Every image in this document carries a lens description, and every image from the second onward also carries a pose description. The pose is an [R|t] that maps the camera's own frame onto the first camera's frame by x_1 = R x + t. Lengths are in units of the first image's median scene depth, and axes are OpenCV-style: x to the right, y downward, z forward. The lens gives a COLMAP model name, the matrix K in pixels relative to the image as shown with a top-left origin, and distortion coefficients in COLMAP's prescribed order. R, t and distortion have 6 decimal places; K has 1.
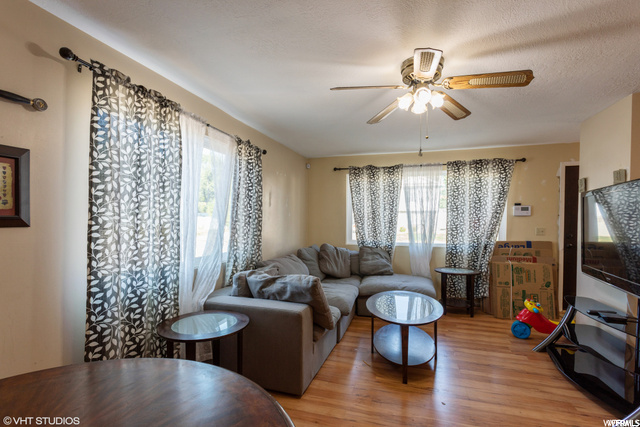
lens RADIAL K [[309.5, 0, 320.0], [0, 309.5, 220.6], [0, 0, 1]] dist [0.002109, 0.000663]
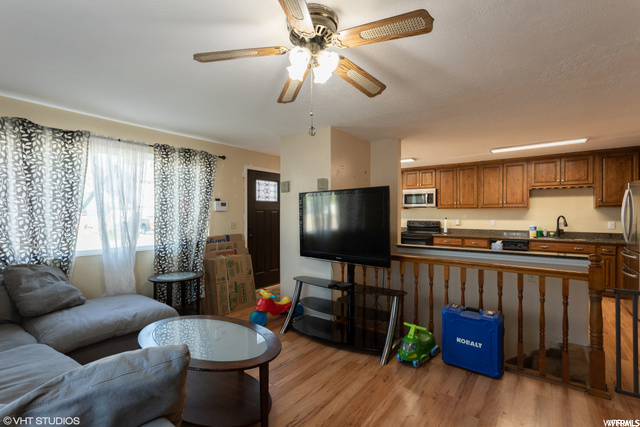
lens RADIAL K [[301.9, 0, 316.7], [0, 301.9, 213.1], [0, 0, 1]] dist [0.004585, 0.000487]
pose [[0.340199, 0.000650, 0.940353, -0.250093], [0.006328, 0.999976, -0.002981, -0.004765], [-0.940332, 0.006965, 0.340186, 0.458310]]
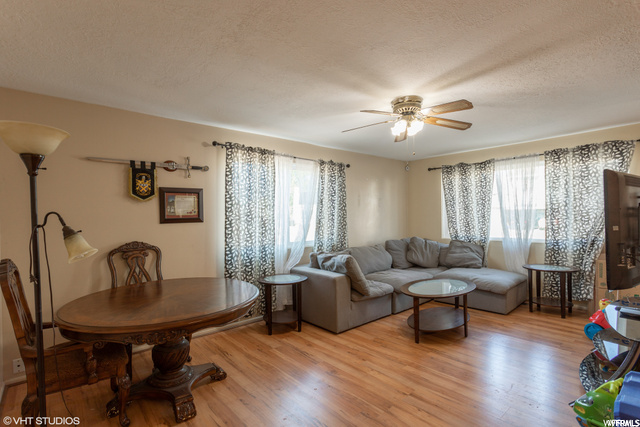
lens RADIAL K [[316.4, 0, 314.3], [0, 316.4, 213.2], [0, 0, 1]] dist [0.001887, 0.000628]
pose [[0.847193, -0.022682, -0.530800, 0.441893], [0.015794, 0.999722, -0.017510, 0.003188], [0.531050, 0.006451, 0.847316, -0.241358]]
